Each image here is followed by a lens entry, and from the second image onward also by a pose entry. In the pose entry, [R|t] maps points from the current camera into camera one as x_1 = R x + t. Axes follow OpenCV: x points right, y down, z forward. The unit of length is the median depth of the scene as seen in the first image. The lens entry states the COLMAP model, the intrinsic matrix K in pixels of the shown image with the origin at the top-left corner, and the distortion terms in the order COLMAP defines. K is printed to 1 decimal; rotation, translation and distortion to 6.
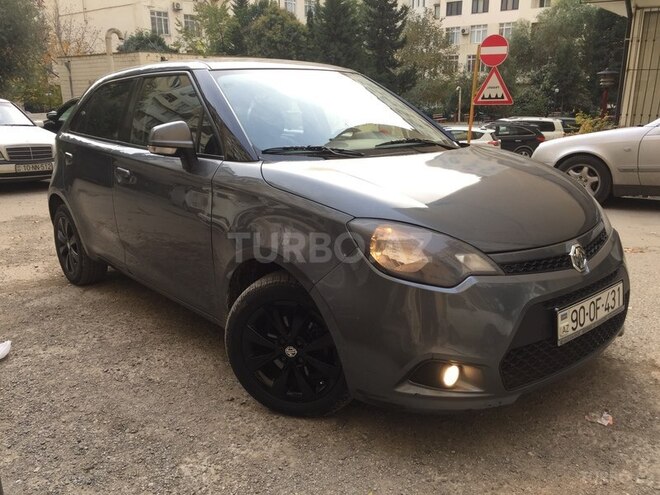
lens RADIAL K [[556.4, 0, 330.0], [0, 556.4, 247.5], [0, 0, 1]] dist [0.054963, -0.001551]
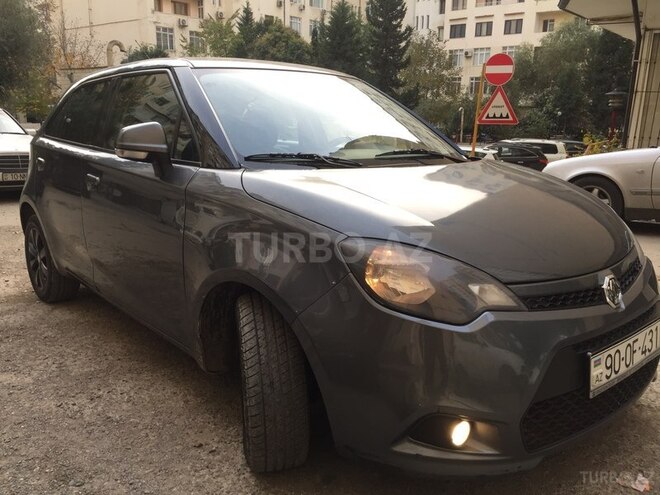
lens RADIAL K [[555.4, 0, 318.1], [0, 555.4, 247.2], [0, 0, 1]] dist [-0.000607, 0.003507]
pose [[0.999460, 0.024998, -0.021339, 0.012619], [-0.025638, 0.999213, -0.030256, -0.008160], [0.020566, 0.030787, 0.999314, 0.117819]]
